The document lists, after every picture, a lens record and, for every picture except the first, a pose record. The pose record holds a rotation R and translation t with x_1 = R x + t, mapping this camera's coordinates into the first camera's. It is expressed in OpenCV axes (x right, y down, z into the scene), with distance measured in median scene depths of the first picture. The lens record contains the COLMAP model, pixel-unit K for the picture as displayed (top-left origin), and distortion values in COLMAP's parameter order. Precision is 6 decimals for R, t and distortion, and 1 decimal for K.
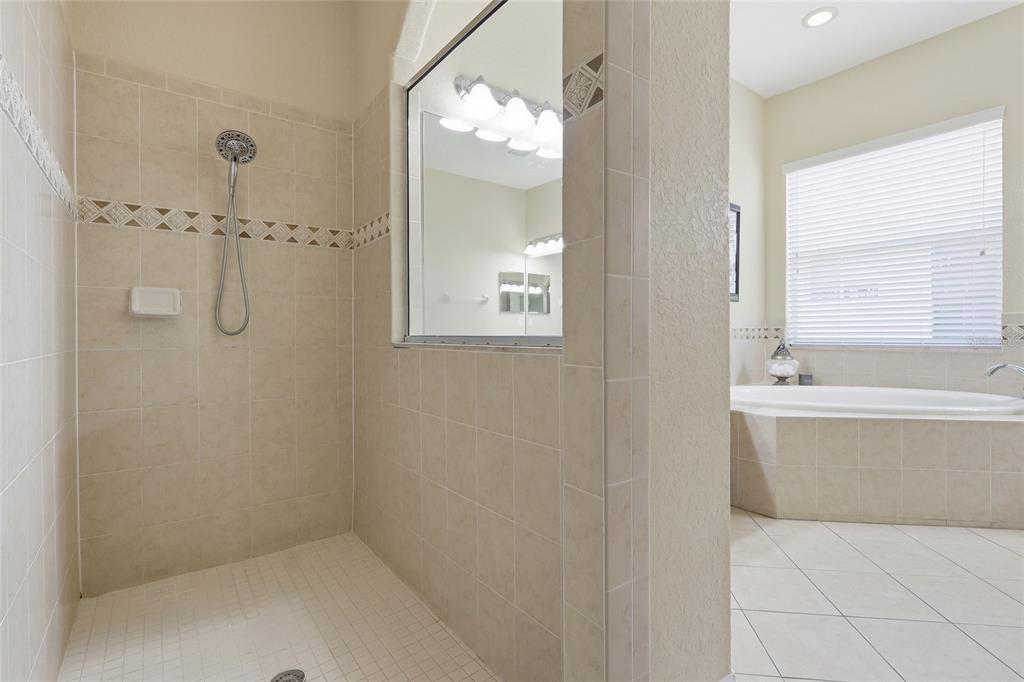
lens RADIAL K [[471.6, 0, 515.3], [0, 471.6, 335.0], [0, 0, 1]] dist [-0.001554, 0.000091]
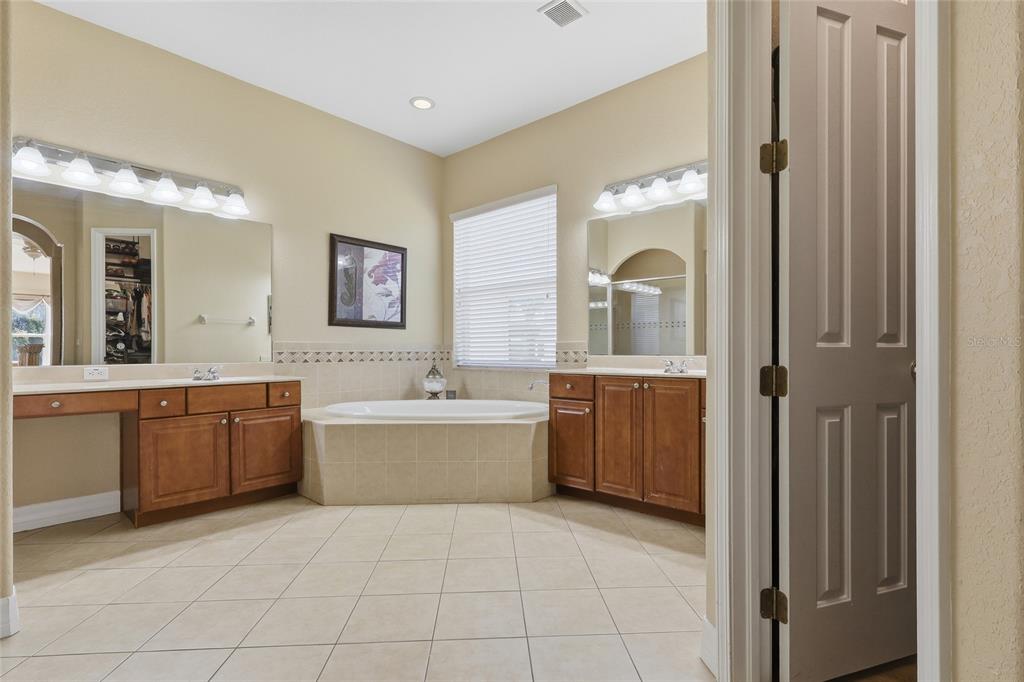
lens RADIAL K [[480.2, 0, 517.5], [0, 480.2, 350.0], [0, 0, 1]] dist [-0.002151, -0.000102]
pose [[0.983047, 0.003725, 0.183314, 0.555448], [-0.002933, 0.999985, -0.004595, -0.014743], [-0.183328, 0.003980, 0.983044, -0.241945]]
